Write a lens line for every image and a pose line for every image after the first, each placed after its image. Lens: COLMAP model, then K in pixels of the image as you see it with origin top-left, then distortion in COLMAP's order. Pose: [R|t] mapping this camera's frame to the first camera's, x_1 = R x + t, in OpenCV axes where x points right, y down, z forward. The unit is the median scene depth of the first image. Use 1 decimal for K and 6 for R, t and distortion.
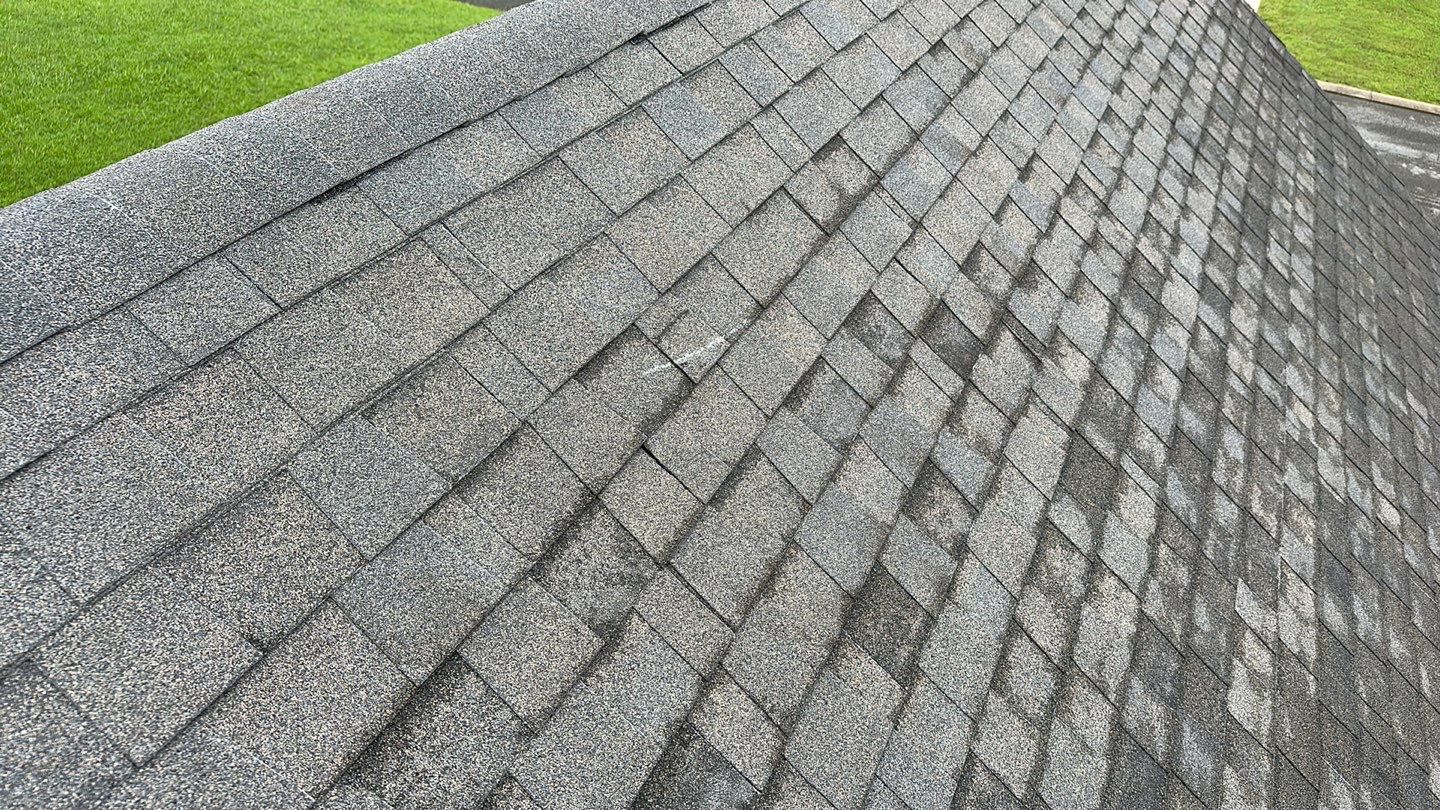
lens RADIAL K [[1008.1, 0, 718.0], [0, 1008.1, 404.9], [0, 0, 1]] dist [-0.001397, -0.001881]
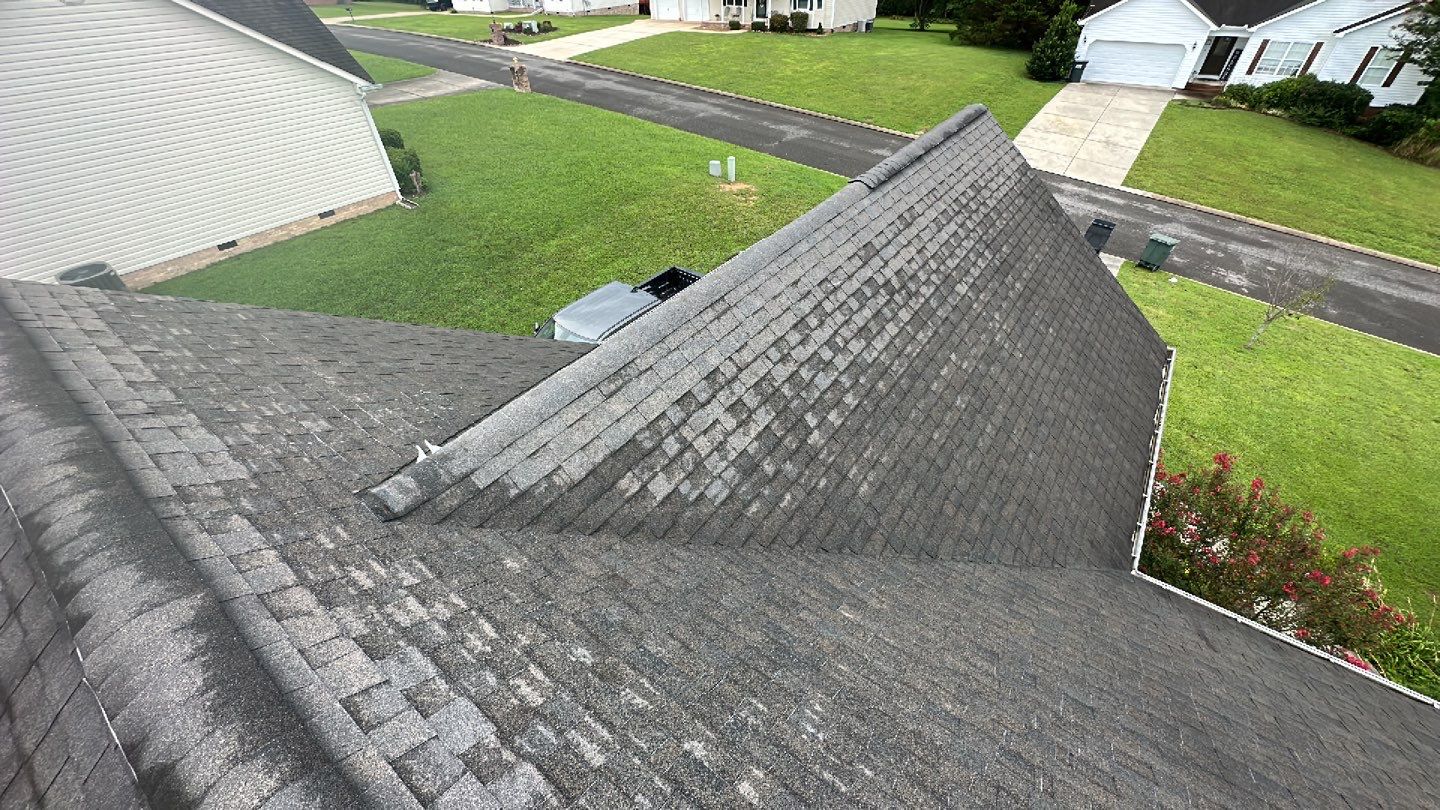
lens RADIAL K [[559.8, 0, 723.3], [0, 559.8, 405.4], [0, 0, 1]] dist [0.002255, 0.000605]
pose [[0.985980, 0.100170, -0.133451, -0.112715], [-0.088052, 0.991688, 0.093817, 0.268165], [0.141740, -0.080751, 0.986605, -1.549490]]
